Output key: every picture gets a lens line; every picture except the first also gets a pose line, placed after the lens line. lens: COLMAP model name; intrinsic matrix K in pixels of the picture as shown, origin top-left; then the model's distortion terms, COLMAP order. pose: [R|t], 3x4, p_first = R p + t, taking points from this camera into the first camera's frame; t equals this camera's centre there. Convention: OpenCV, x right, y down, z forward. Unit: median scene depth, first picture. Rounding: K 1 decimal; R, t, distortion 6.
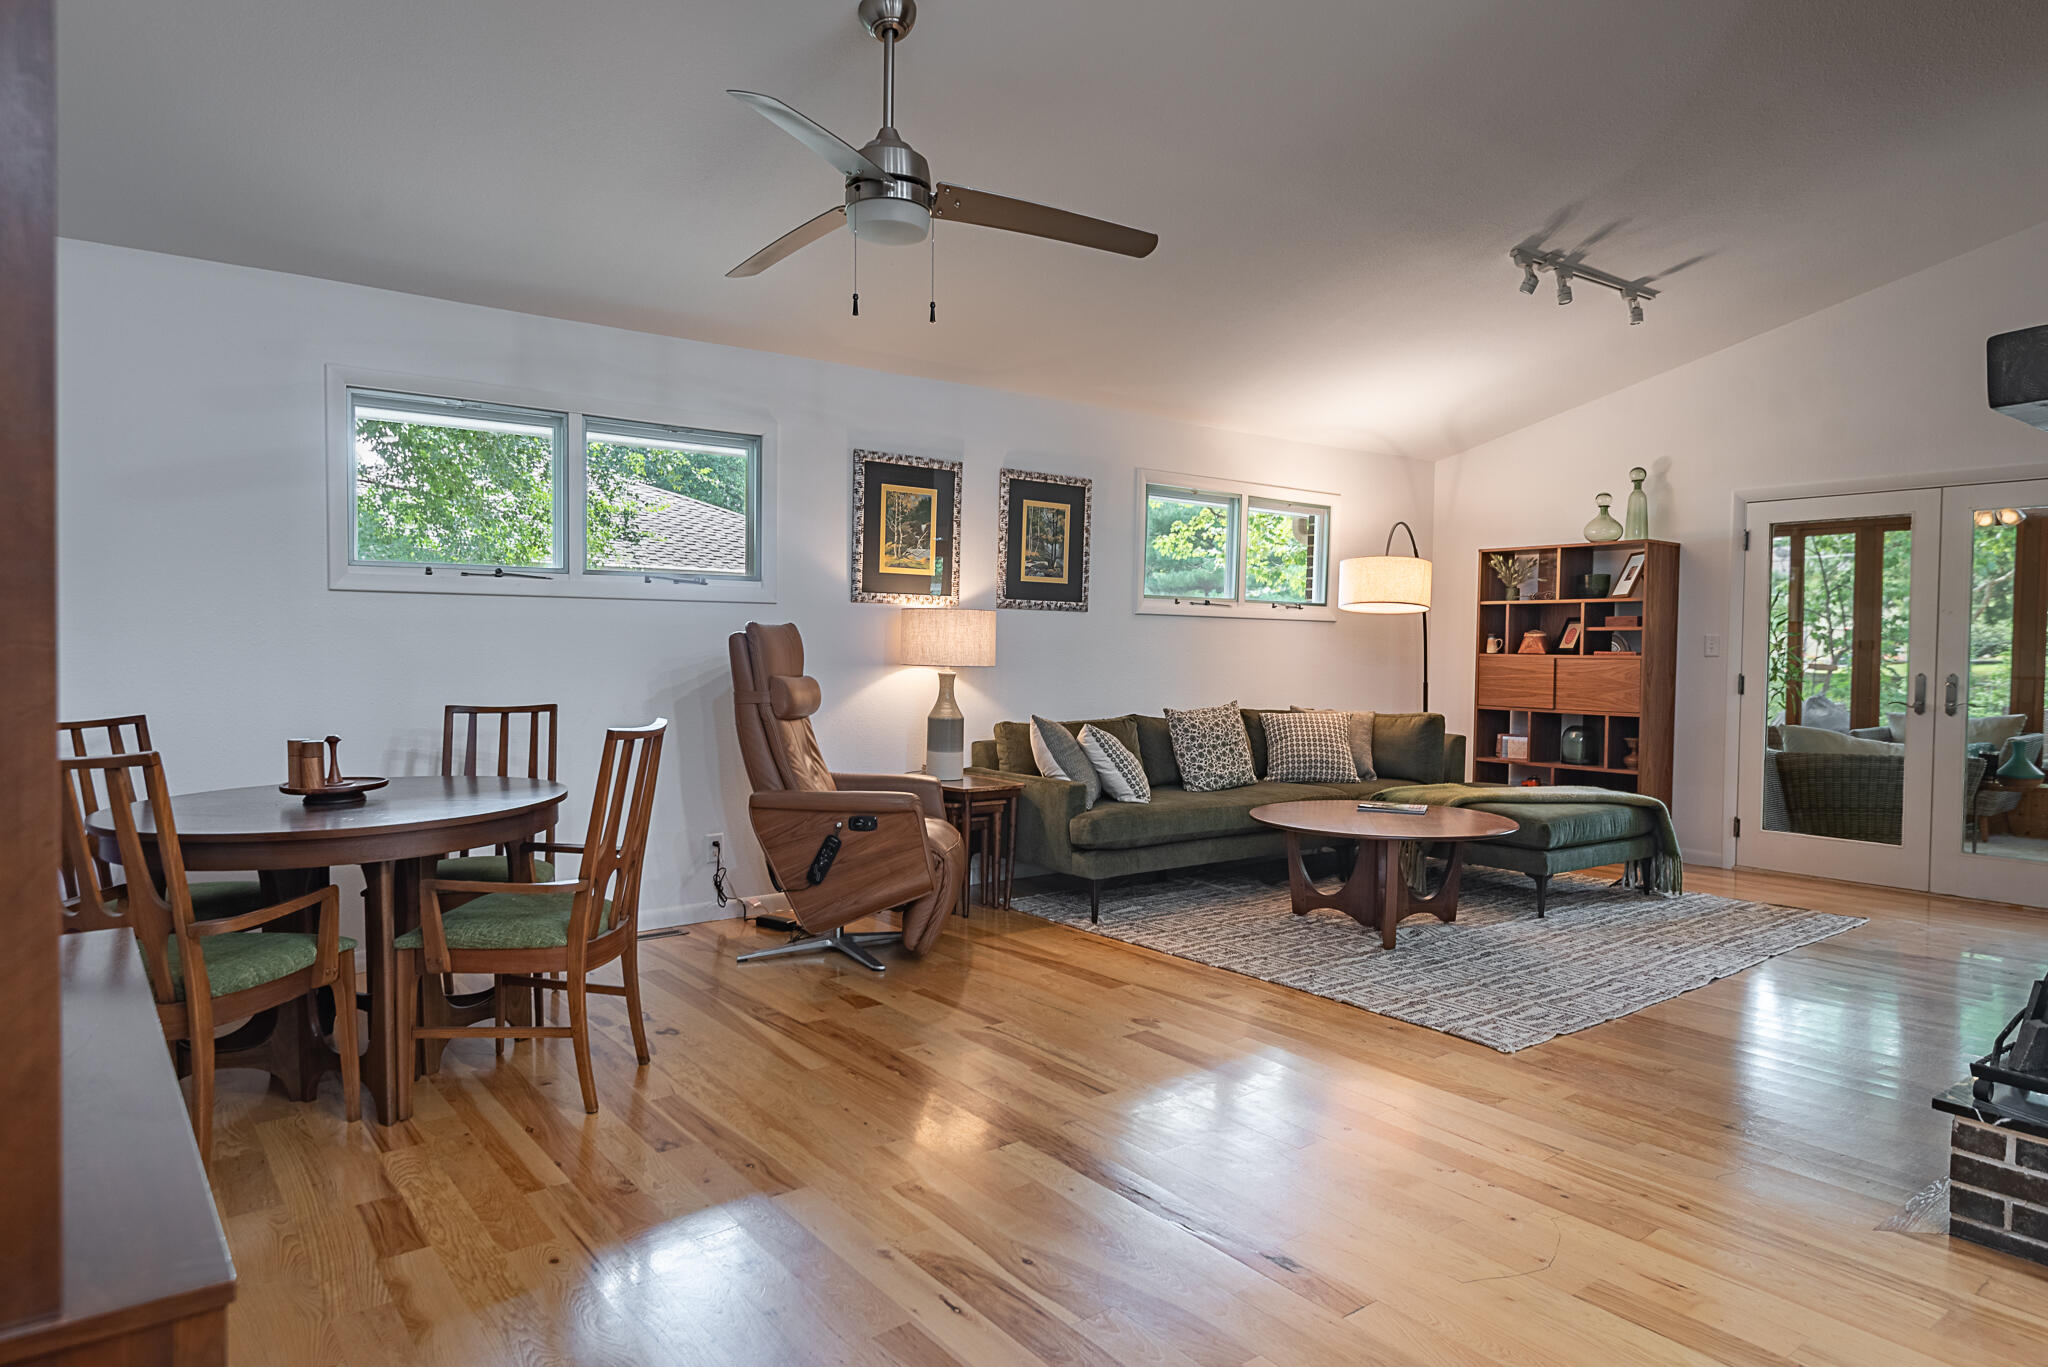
lens RADIAL K [[1265.1, 0, 1024.0], [0, 1265.1, 683.5], [0, 0, 1]] dist [0.000465, 0.000270]
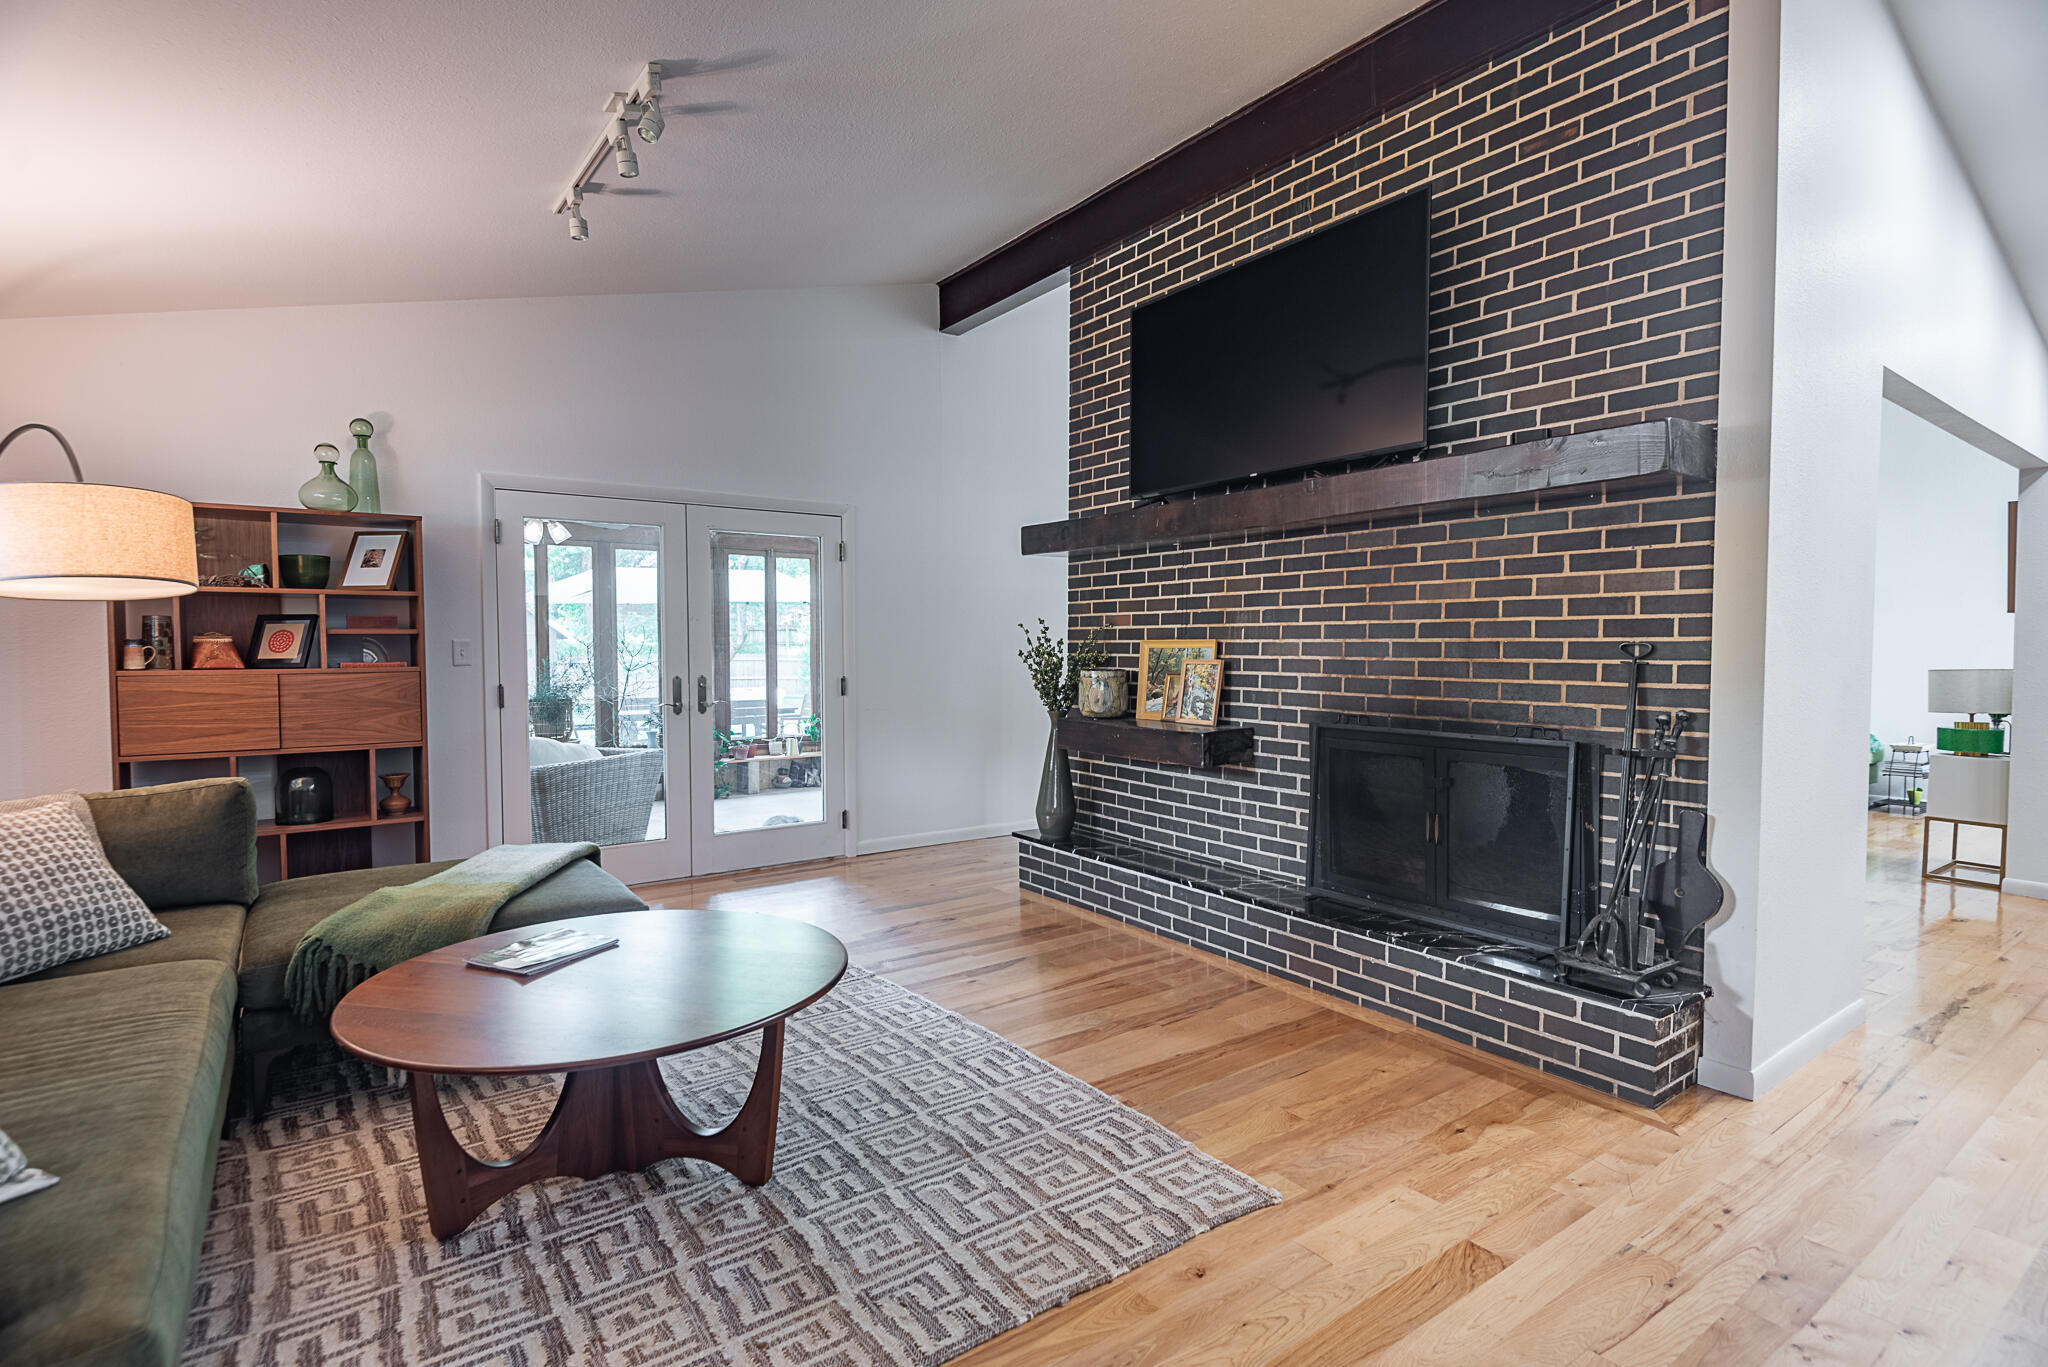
lens RADIAL K [[990.7, 0, 1024.0], [0, 990.7, 683.5], [0, 0, 1]] dist [0.002739, 0.000257]
pose [[0.021258, -0.047870, 0.998627, -0.111750], [0.034088, 0.998307, 0.047129, -0.028070], [-0.999193, 0.033040, 0.022854, 0.621262]]
